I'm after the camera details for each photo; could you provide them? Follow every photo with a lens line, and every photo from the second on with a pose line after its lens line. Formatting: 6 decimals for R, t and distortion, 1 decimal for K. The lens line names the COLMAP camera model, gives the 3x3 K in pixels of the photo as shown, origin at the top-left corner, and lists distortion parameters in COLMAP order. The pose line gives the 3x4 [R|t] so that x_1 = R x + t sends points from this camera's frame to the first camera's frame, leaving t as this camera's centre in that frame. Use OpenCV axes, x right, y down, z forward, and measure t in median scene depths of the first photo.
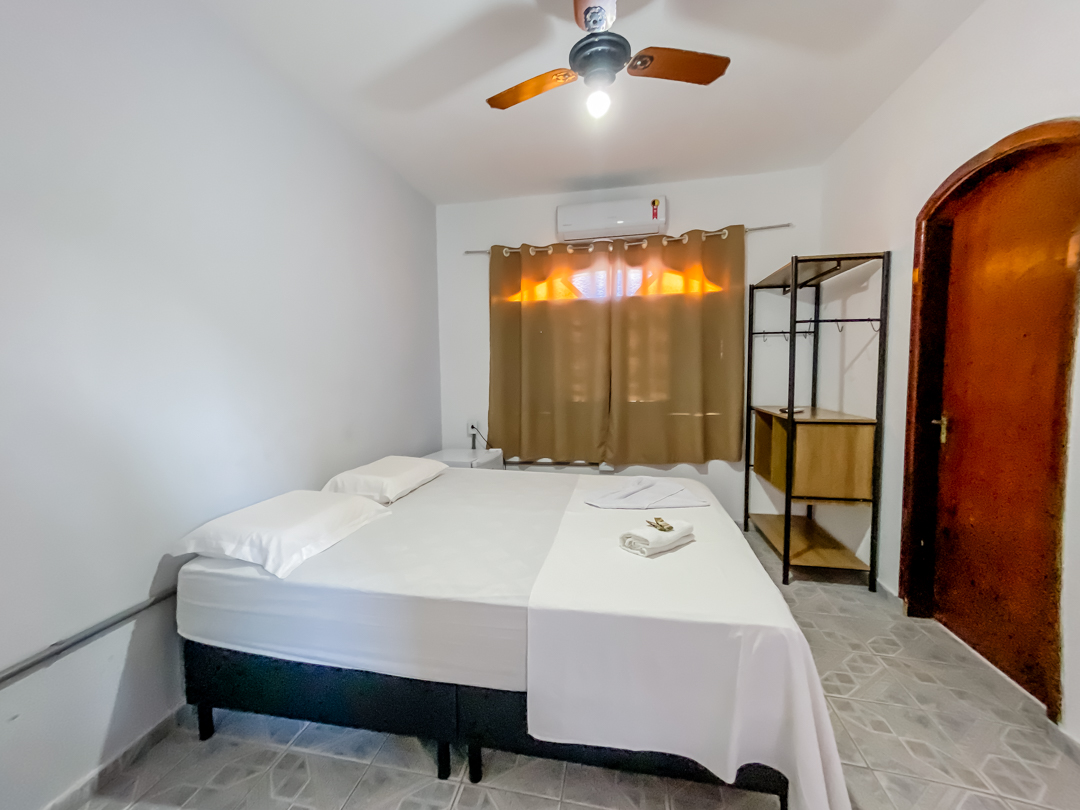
lens RADIAL K [[432.9, 0, 528.1], [0, 432.9, 403.6], [0, 0, 1]] dist [0.002792, 0.000413]
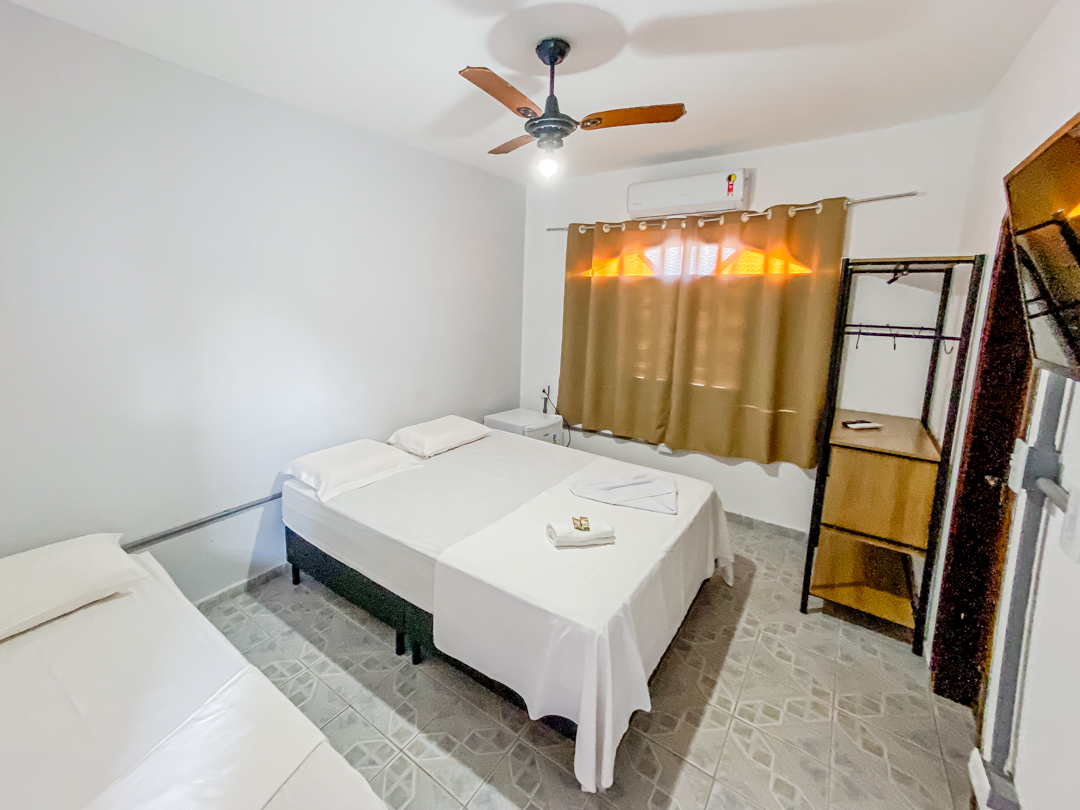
lens RADIAL K [[453.9, 0, 502.1], [0, 453.9, 367.1], [0, 0, 1]] dist [0.001934, 0.000569]
pose [[0.908389, 0.093174, -0.407613, 0.278637], [-0.063645, 0.994308, 0.085447, -0.115185], [0.413254, -0.051676, 0.909148, -0.093784]]
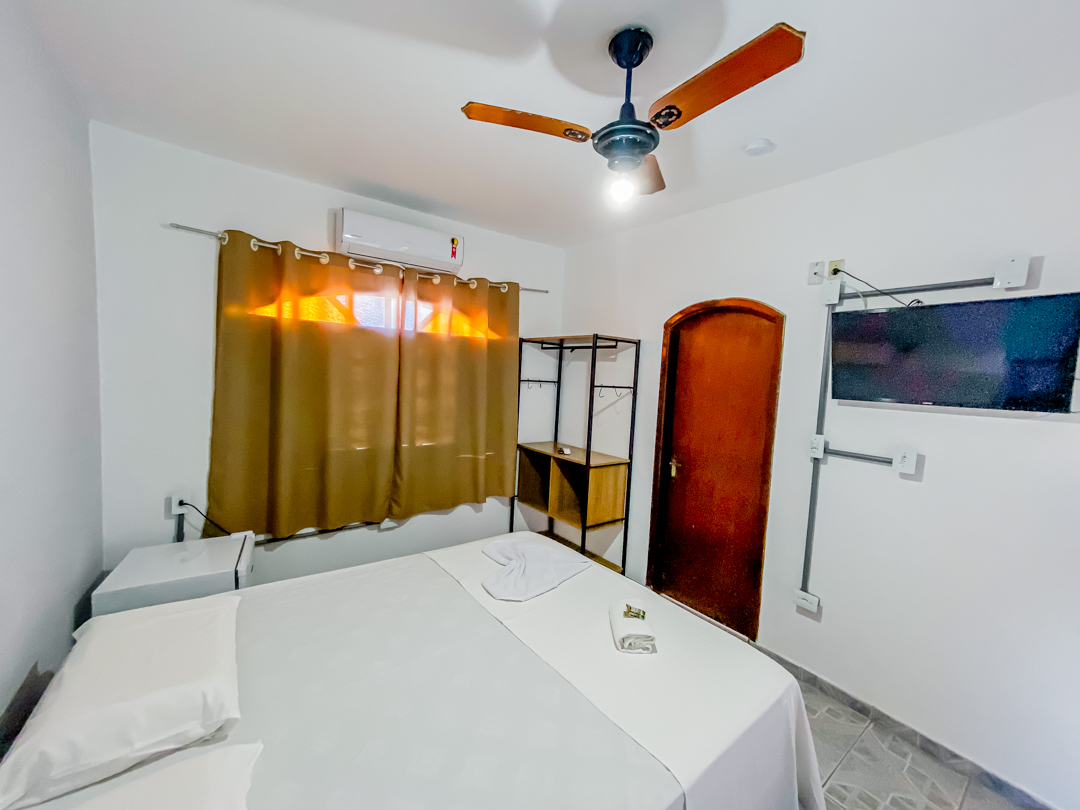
lens RADIAL K [[432.9, 0, 528.1], [0, 432.9, 403.6], [0, 0, 1]] dist [0.002792, 0.000413]
pose [[0.669014, -0.008339, 0.743203, -0.306867], [0.004120, 0.999963, 0.007510, -0.111203], [-0.743238, -0.001962, 0.669024, 0.236882]]
